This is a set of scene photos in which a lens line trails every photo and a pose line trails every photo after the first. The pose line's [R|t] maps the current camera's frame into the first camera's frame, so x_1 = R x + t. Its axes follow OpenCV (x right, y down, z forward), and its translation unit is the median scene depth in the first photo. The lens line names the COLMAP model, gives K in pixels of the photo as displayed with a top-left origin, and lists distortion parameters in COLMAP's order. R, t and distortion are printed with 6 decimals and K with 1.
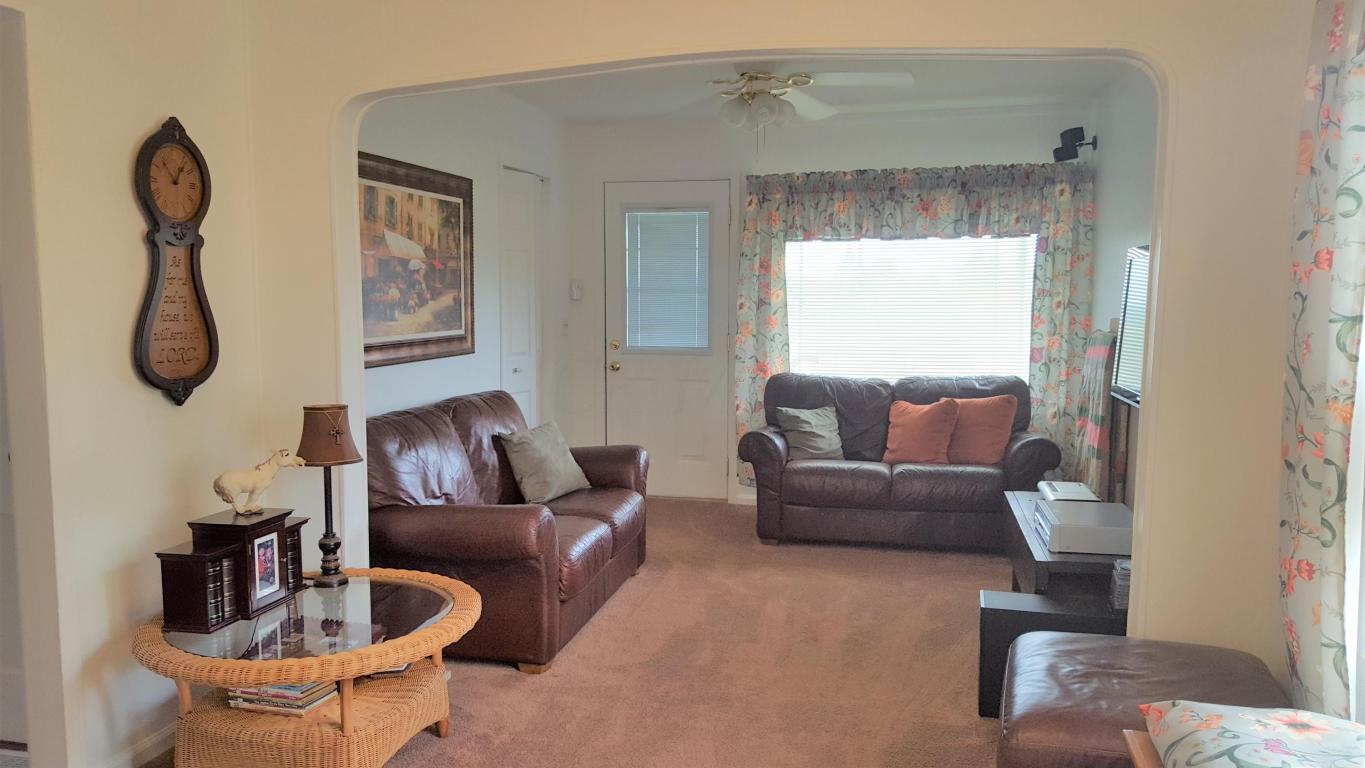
lens RADIAL K [[1033.8, 0, 682.5], [0, 1033.8, 385.9], [0, 0, 1]] dist [0.013396, -0.007675]
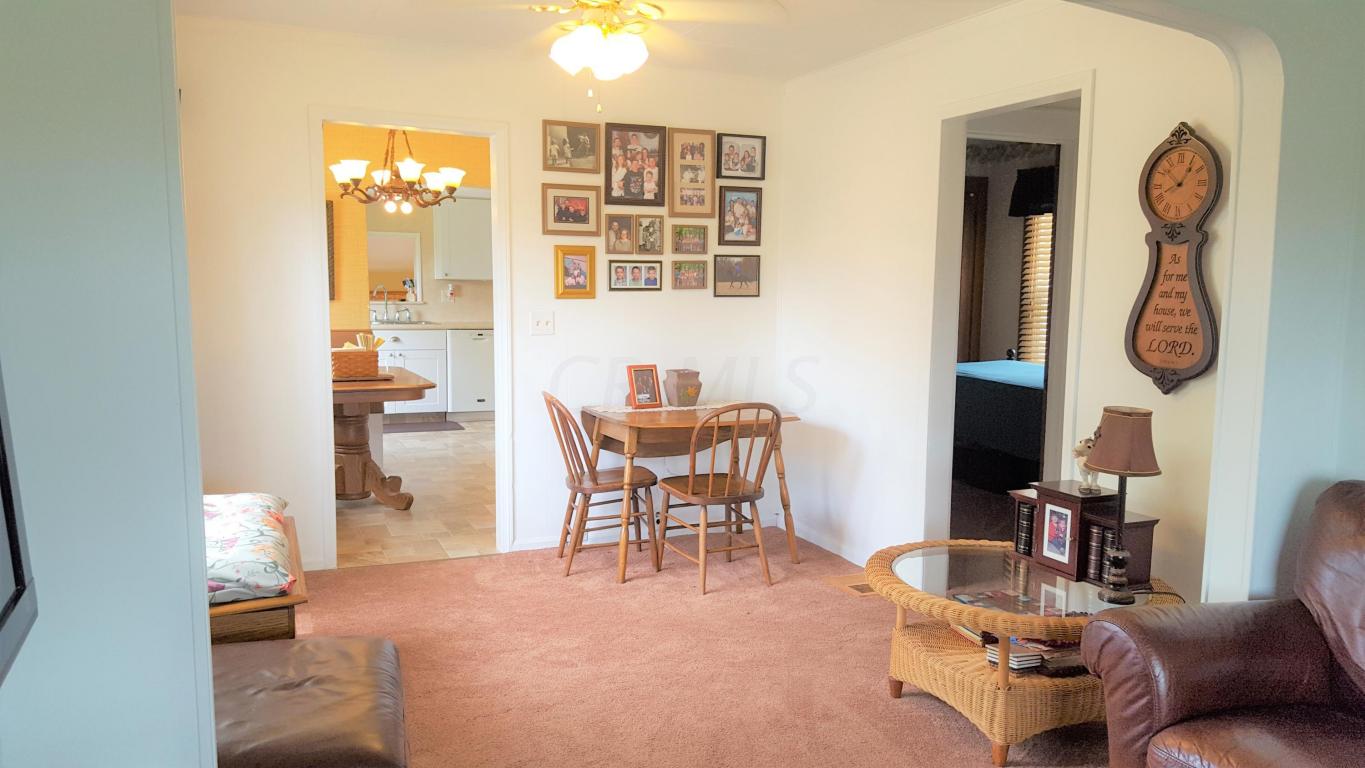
lens RADIAL K [[1033.8, 0, 682.8], [0, 1033.8, 390.1], [0, 0, 1]] dist [0.013396, -0.007675]
pose [[-0.800259, 0.044954, -0.597967, 0.564706], [-0.078378, 0.980790, 0.178627, -0.140886], [0.594511, 0.189815, -0.781362, 1.583774]]
